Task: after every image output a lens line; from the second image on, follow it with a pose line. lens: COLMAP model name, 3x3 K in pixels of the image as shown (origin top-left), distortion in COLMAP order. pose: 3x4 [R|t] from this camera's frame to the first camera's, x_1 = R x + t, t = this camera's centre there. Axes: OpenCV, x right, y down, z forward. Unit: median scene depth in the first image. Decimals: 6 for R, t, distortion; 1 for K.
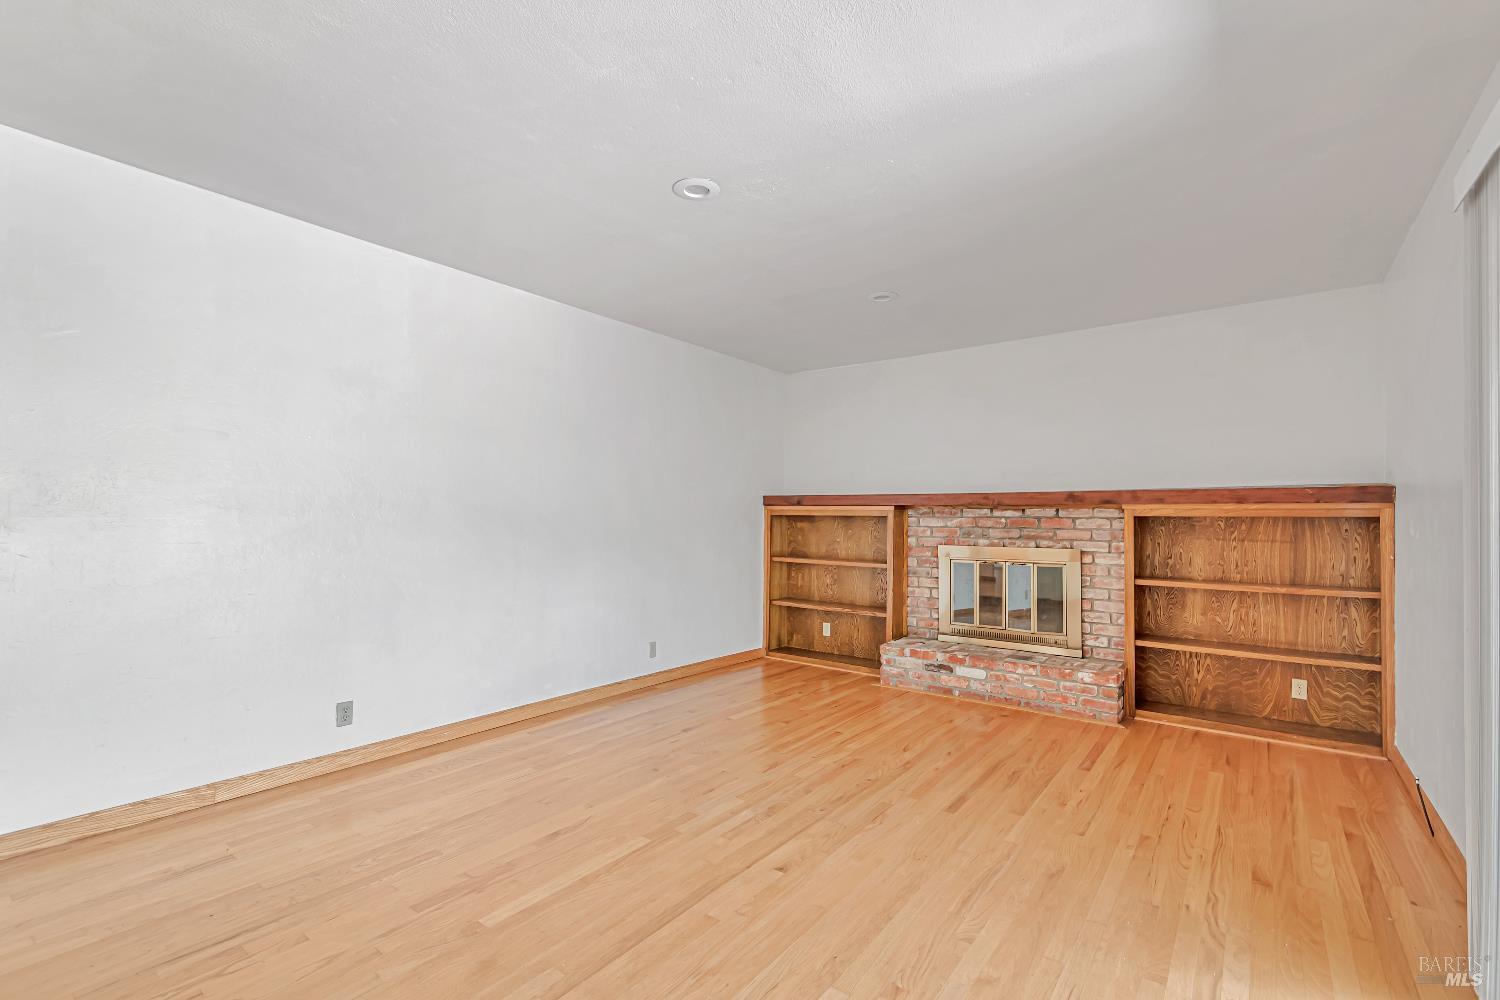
lens RADIAL K [[659.8, 0, 750.0], [0, 659.8, 500.0], [0, 0, 1]] dist [-0.000360, 0.000039]
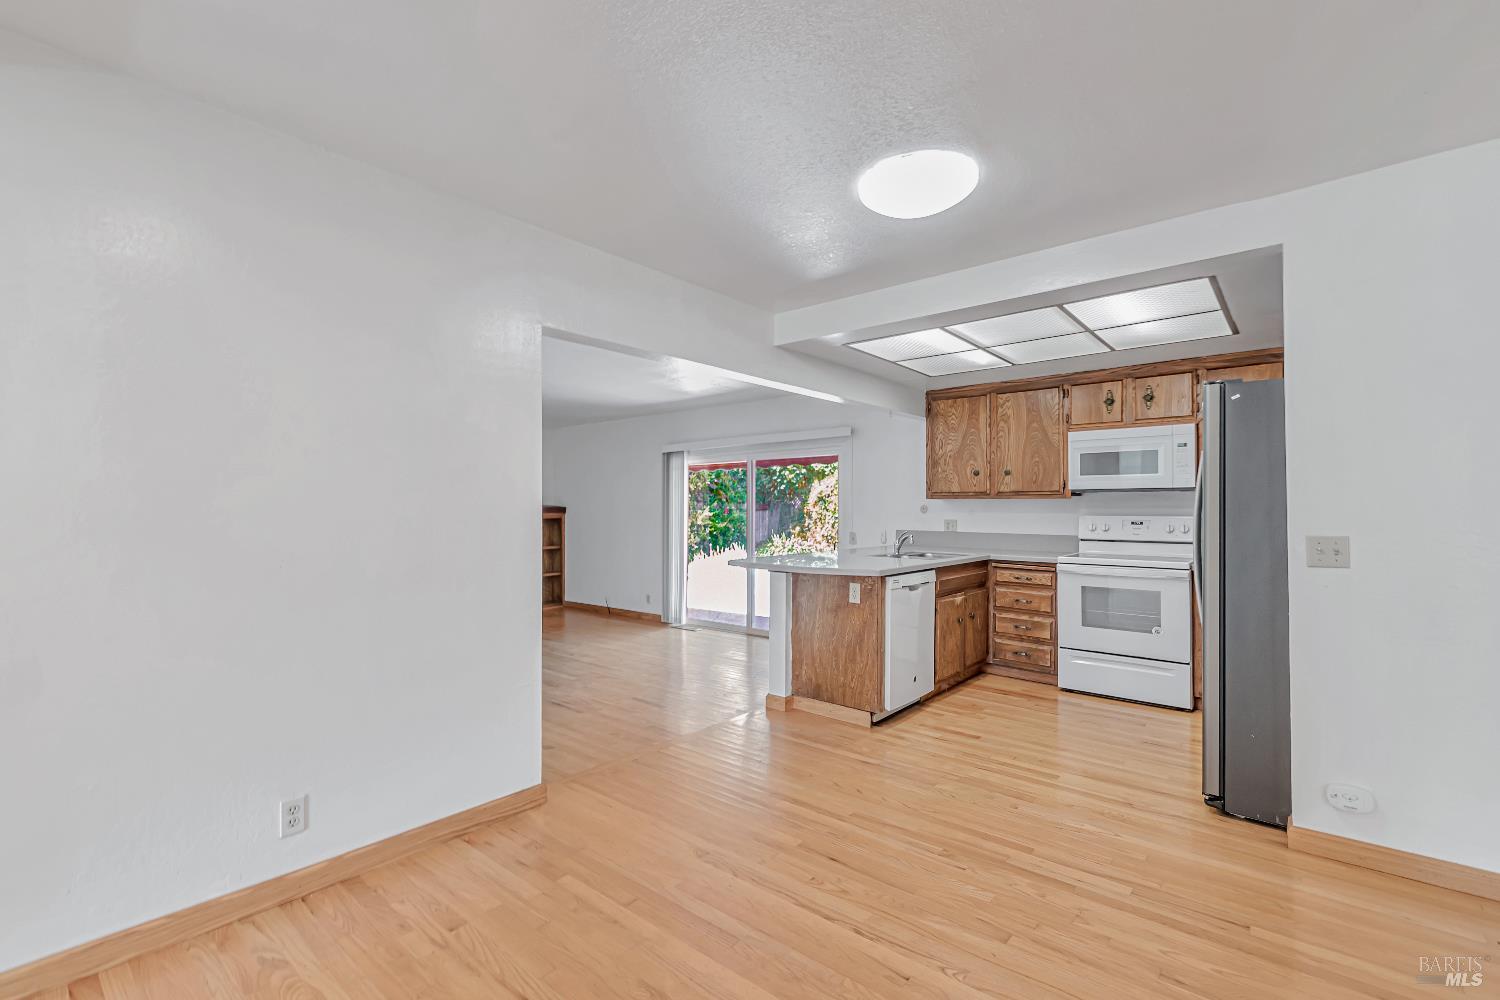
lens RADIAL K [[659.8, 0, 750.0], [0, 659.8, 500.0], [0, 0, 1]] dist [-0.000360, 0.000039]
pose [[0.045446, 0.008023, 0.998935, -1.338893], [-0.028161, 0.999581, -0.006747, -0.041534], [-0.998570, -0.027824, 0.045653, 0.081264]]
